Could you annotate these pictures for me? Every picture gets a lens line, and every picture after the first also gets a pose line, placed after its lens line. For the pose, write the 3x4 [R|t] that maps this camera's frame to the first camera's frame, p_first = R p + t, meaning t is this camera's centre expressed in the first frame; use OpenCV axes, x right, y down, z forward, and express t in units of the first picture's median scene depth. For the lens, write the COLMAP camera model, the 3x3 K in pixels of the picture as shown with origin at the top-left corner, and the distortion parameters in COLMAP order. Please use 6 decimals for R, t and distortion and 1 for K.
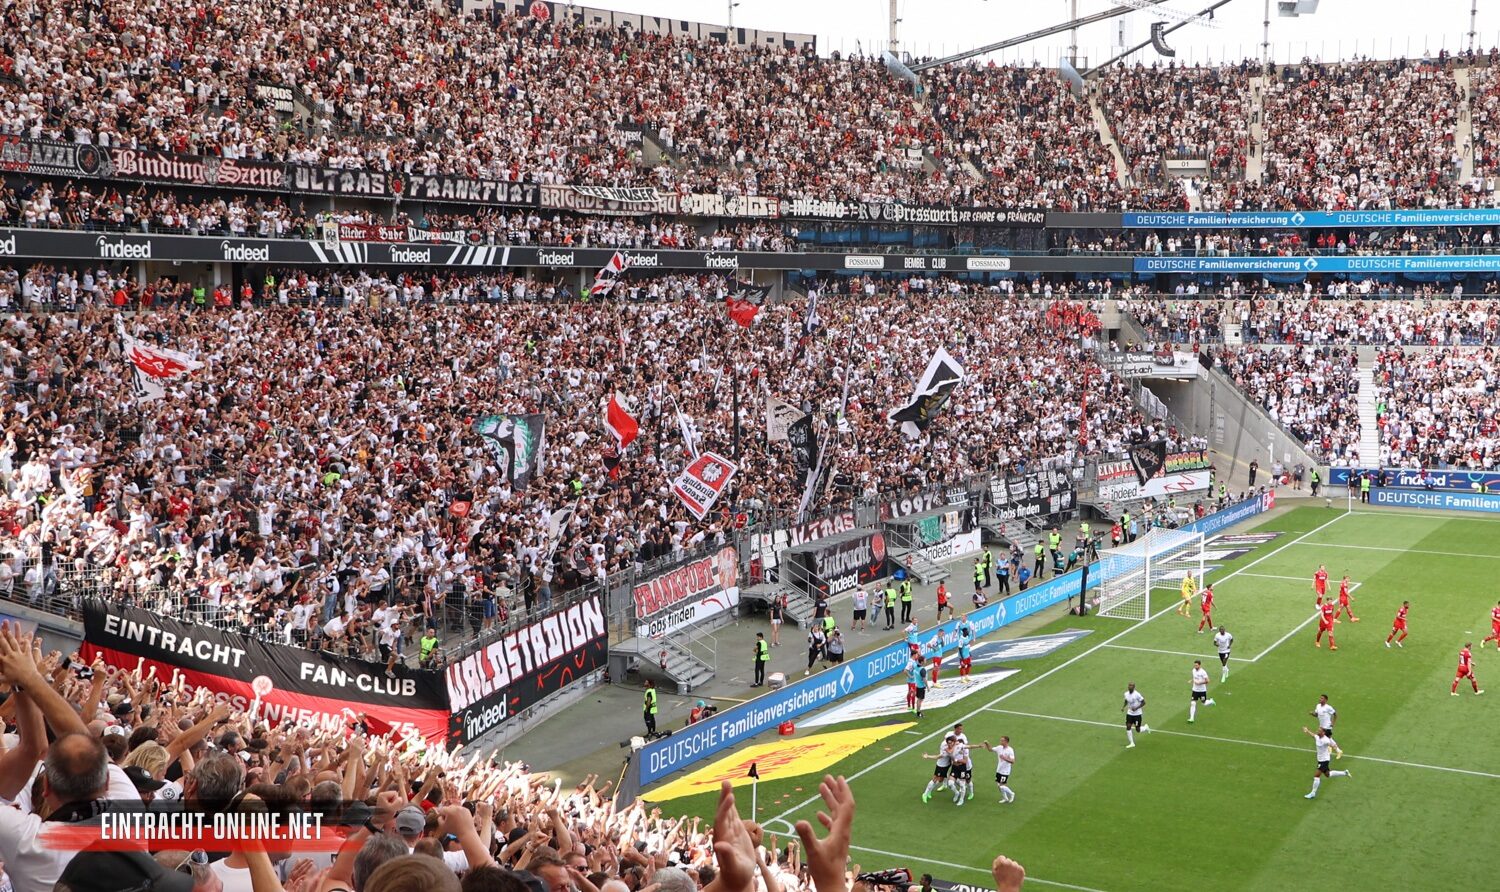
lens RADIAL K [[1703.0, 0, 724.0], [0, 1703.0, 473.6], [0, 0, 1]] dist [-0.012727, 0.000000]
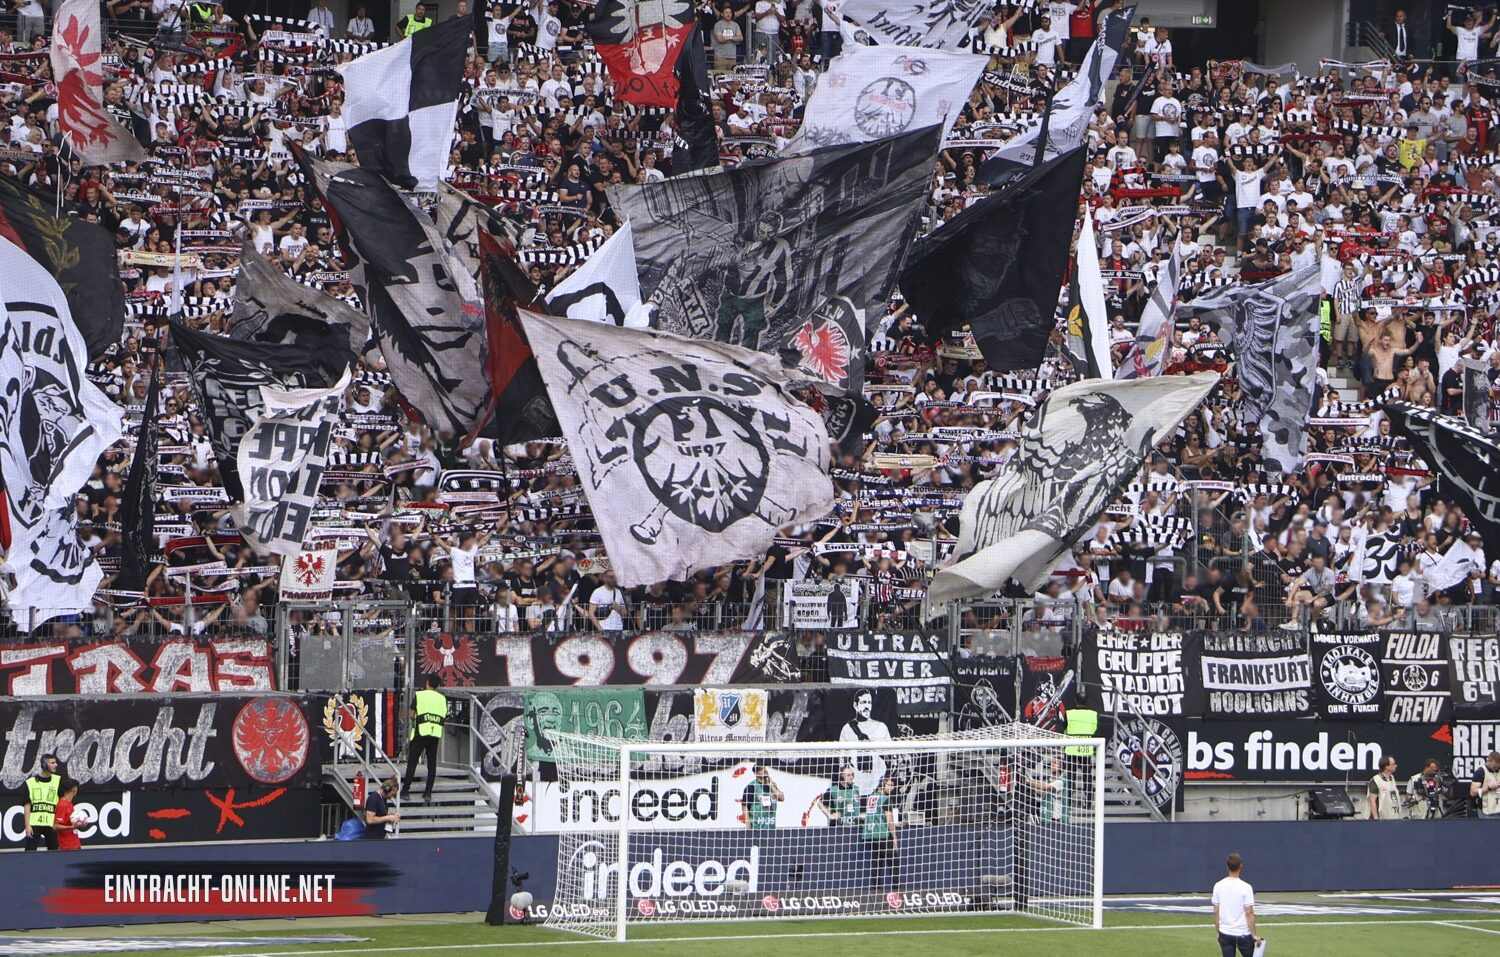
lens RADIAL K [[8229.8, 0, 745.5], [0, 8229.8, 502.8], [0, 0, 1]] dist [2.044858, 0.000000]
pose [[0.892509, 0.044290, -0.448850, 0.825732], [-0.076660, 0.995583, -0.054195, 0.071431], [0.444467, 0.082778, 0.891962, -0.371923]]
